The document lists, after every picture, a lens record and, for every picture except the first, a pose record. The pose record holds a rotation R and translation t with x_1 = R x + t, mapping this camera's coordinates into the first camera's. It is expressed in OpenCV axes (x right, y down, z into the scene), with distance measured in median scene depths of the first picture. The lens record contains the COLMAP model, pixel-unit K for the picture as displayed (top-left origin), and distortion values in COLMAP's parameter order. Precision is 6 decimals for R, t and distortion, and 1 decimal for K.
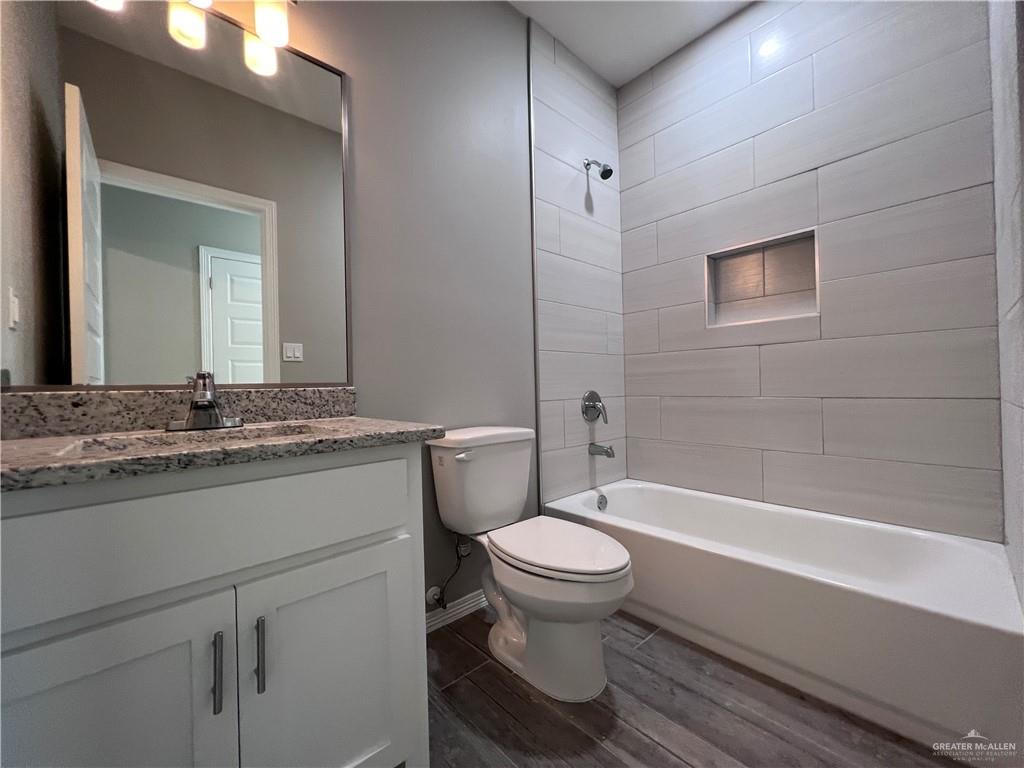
lens RADIAL K [[410.0, 0, 511.4], [0, 410.0, 384.0], [0, 0, 1]] dist [-0.000255, -0.000269]
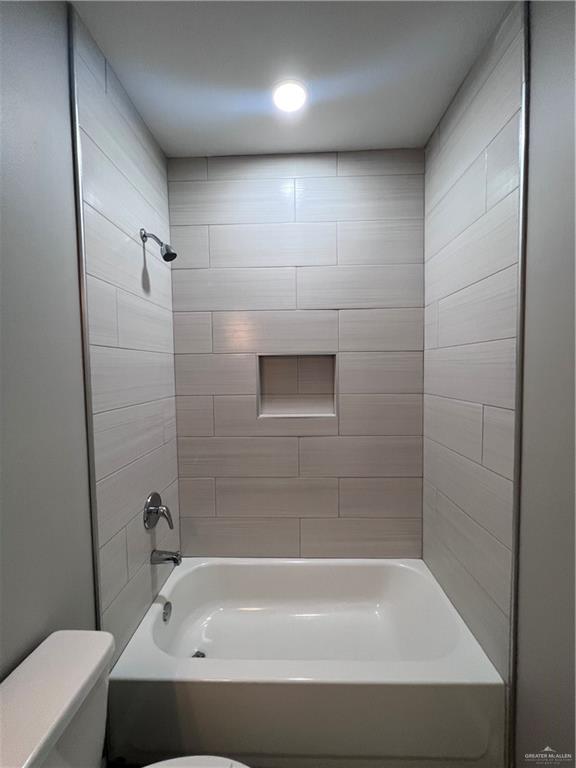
lens RADIAL K [[307.5, 0, 288.0], [0, 307.5, 384.0], [0, 0, 1]] dist [-0.000255, -0.000269]
pose [[0.695637, -0.022604, 0.718038, -0.076650], [-0.005471, 0.999309, 0.036758, -0.253159], [-0.718373, -0.029498, 0.695033, 0.327446]]
